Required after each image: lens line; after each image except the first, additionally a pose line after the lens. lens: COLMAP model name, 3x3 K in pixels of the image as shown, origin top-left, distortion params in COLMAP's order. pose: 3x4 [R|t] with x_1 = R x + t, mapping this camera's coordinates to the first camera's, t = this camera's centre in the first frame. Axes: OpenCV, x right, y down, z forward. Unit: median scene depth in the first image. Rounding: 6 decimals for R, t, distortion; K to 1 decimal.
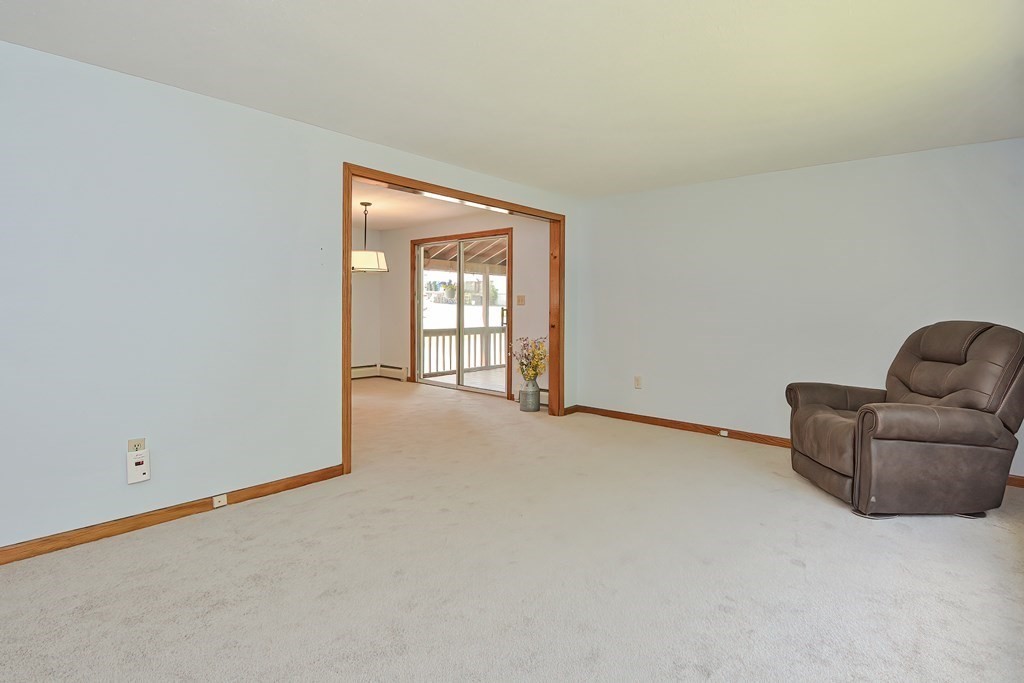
lens RADIAL K [[499.8, 0, 508.7], [0, 499.8, 317.8], [0, 0, 1]] dist [-0.000650, -0.014736]
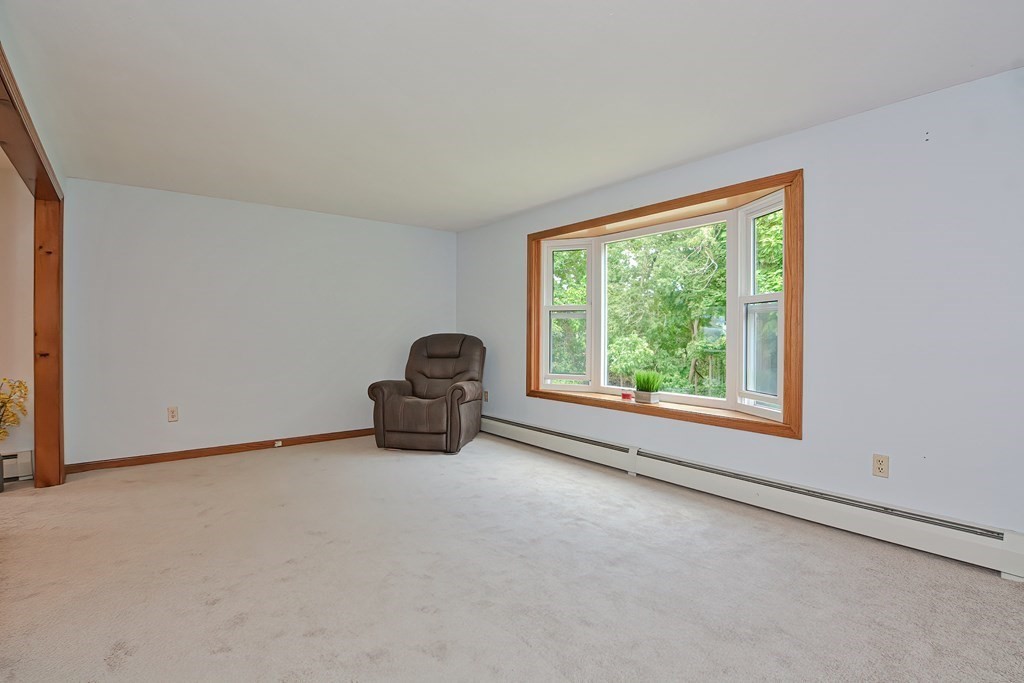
lens RADIAL K [[500.9, 0, 489.4], [0, 500.9, 336.1], [0, 0, 1]] dist [-0.000186, -0.000102]
pose [[0.213981, -0.013368, 0.976746, -0.431218], [0.024946, 0.999655, 0.008216, 0.001285], [-0.976519, 0.022607, 0.214240, 0.263862]]
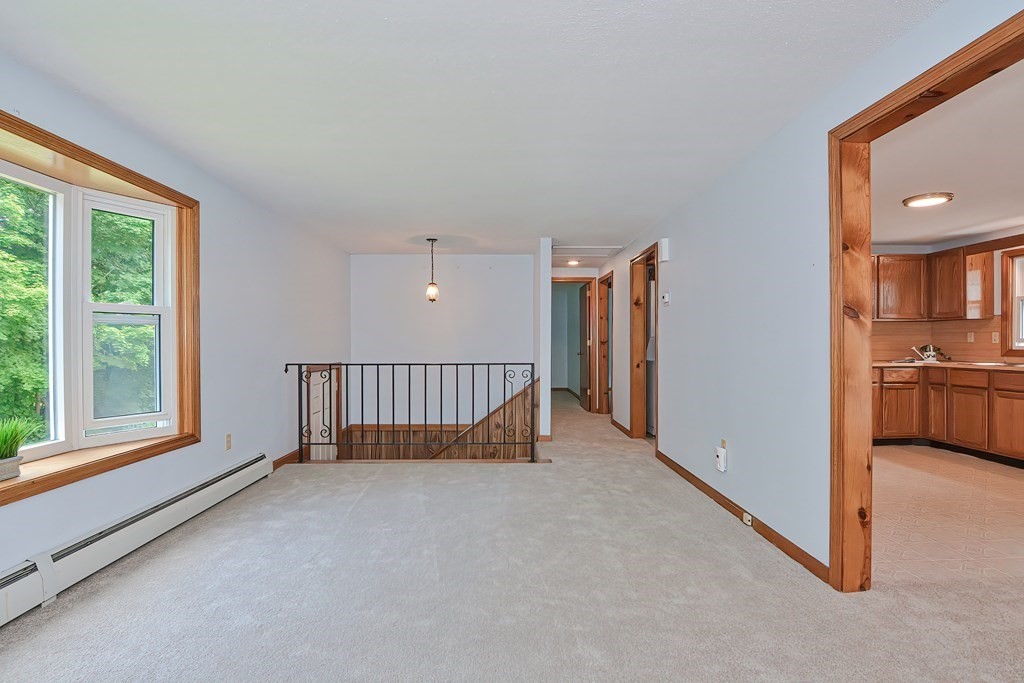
lens RADIAL K [[506.8, 0, 508.6], [0, 506.8, 344.8], [0, 0, 1]] dist [-0.000494, -0.012038]
pose [[-0.742752, -0.005441, -0.669545, 0.293801], [-0.022052, 0.999623, 0.016340, -0.011562], [0.669204, 0.026901, -0.742592, 0.756558]]
